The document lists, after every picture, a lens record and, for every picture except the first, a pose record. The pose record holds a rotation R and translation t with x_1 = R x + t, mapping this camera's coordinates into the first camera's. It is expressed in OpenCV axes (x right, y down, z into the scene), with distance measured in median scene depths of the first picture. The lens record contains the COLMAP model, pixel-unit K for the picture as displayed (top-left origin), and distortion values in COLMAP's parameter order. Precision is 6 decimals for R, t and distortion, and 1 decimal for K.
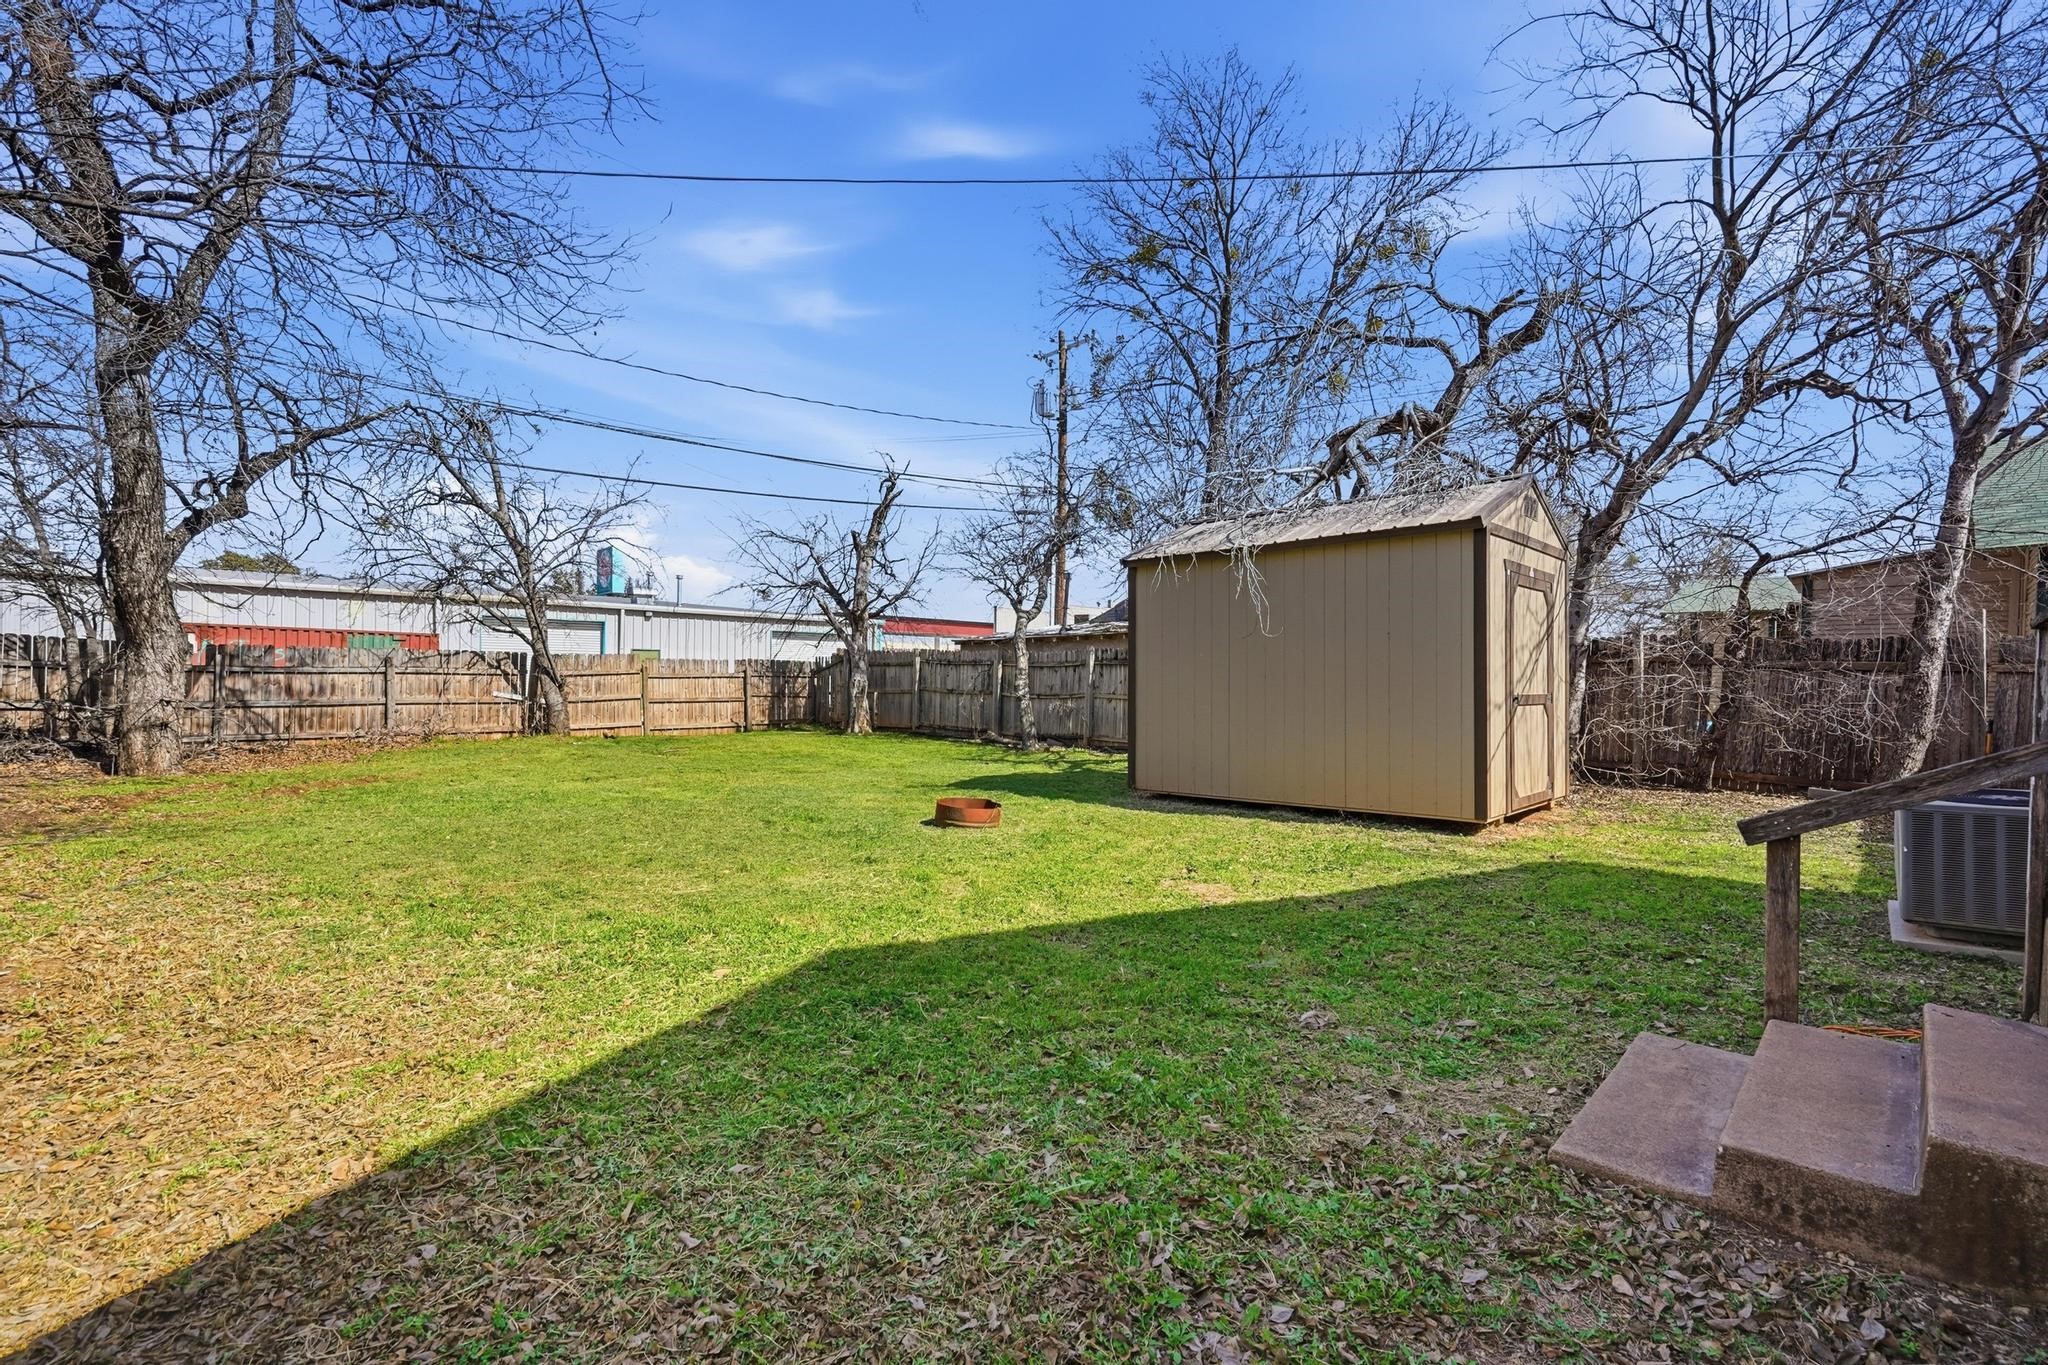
lens RADIAL K [[983.2, 0, 1030.6], [0, 983.2, 683.5], [0, 0, 1]] dist [0.011183, 0.001053]
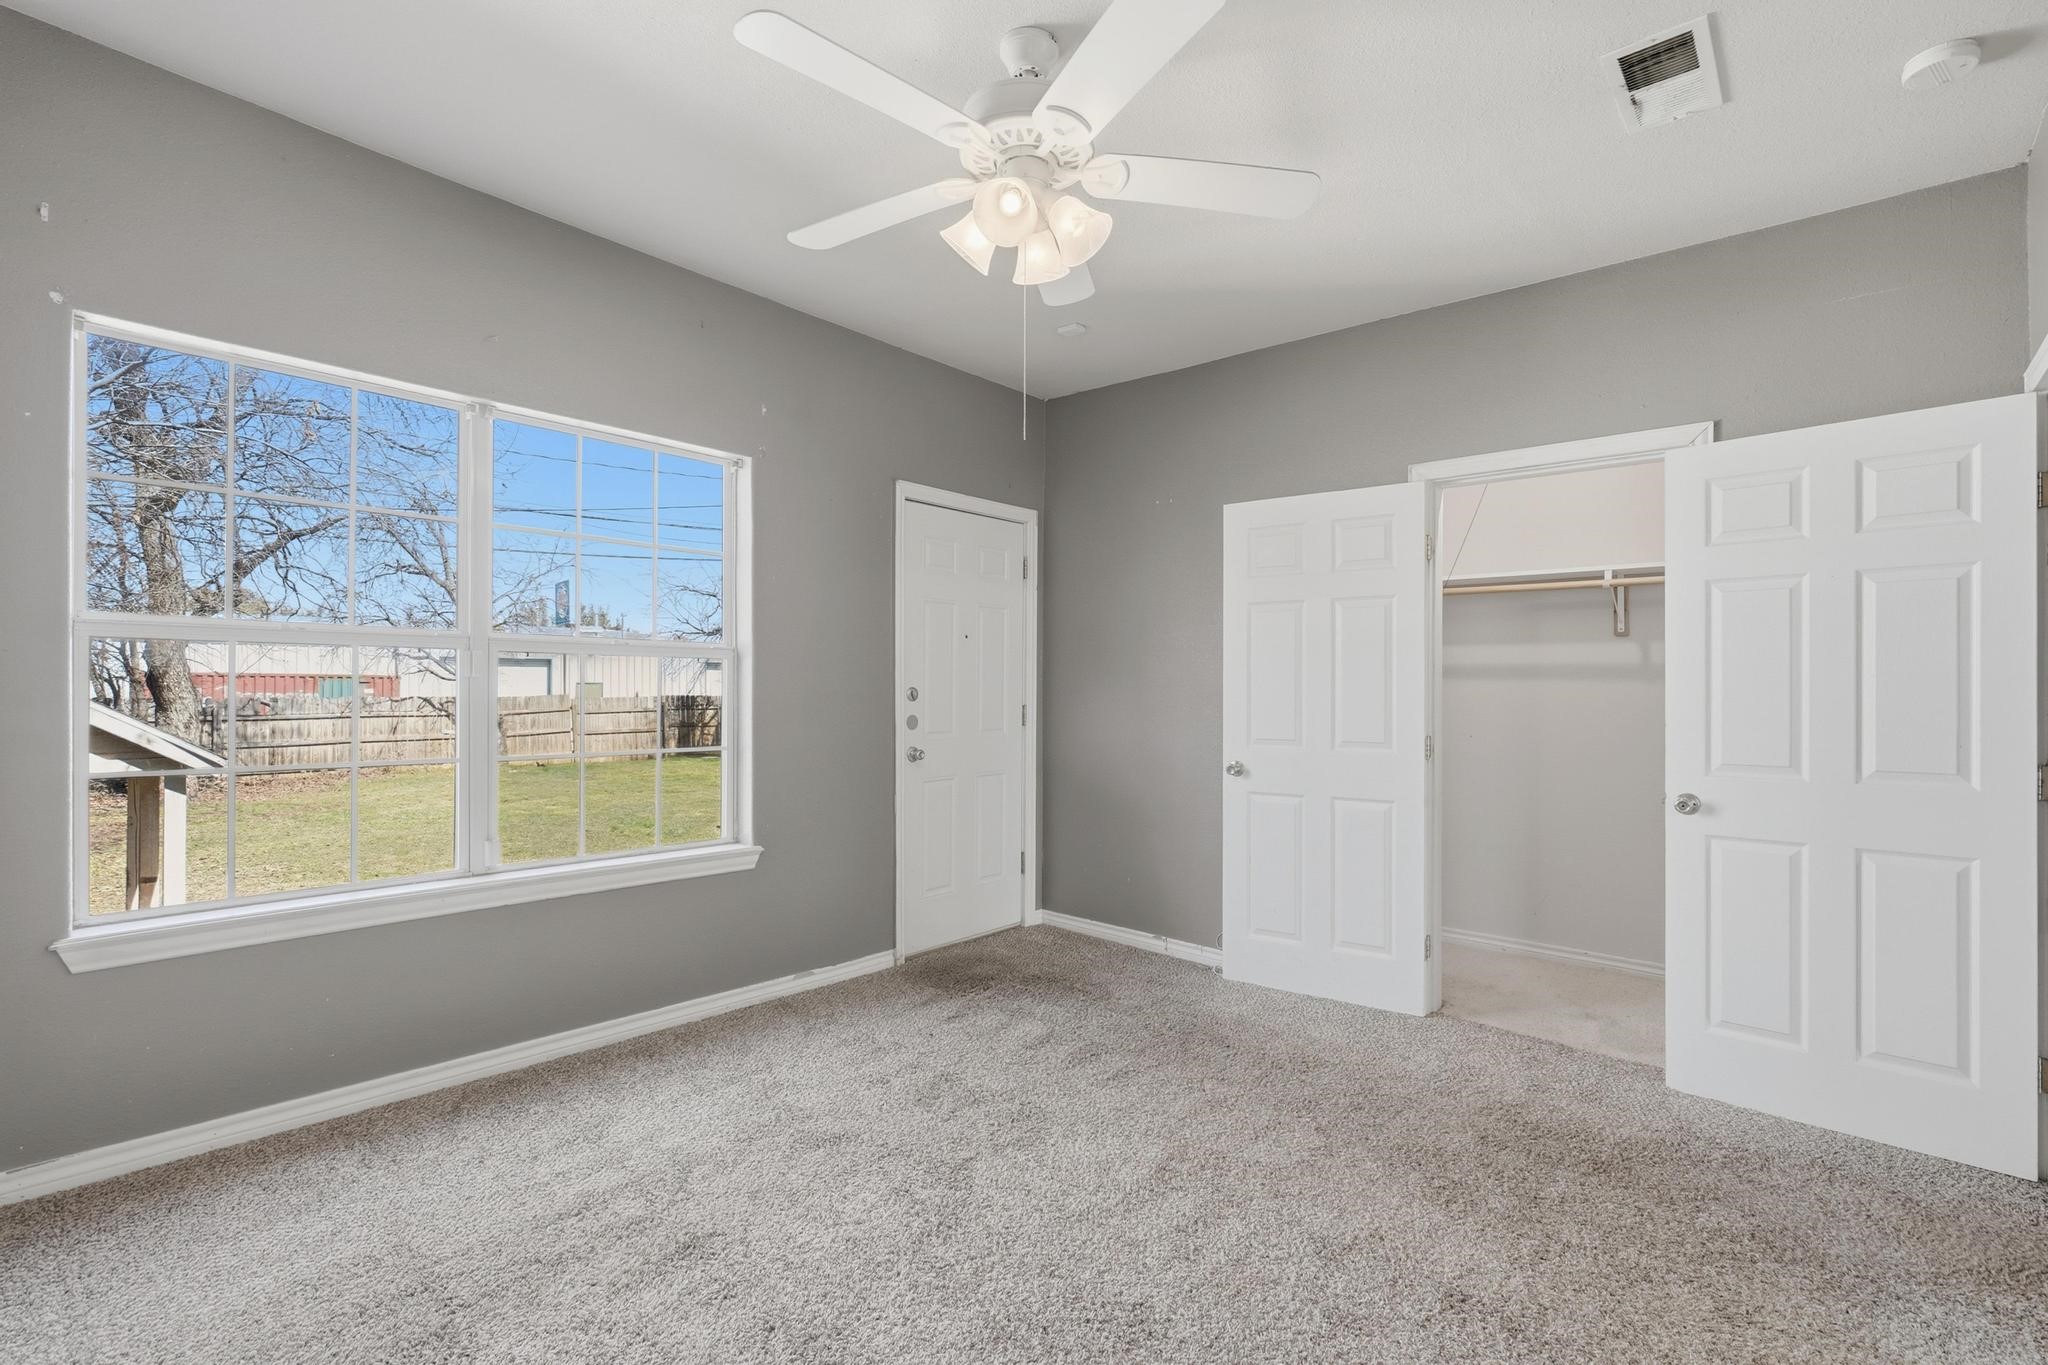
lens RADIAL K [[983.2, 0, 1033.0], [0, 983.2, 689.7], [0, 0, 1]] dist [0.011183, 0.001053]
pose [[0.999589, -0.016774, 0.023247, 0.157113], [0.016894, 0.999845, -0.004973, -0.023409], [-0.023160, 0.005364, 0.999717, -0.236125]]
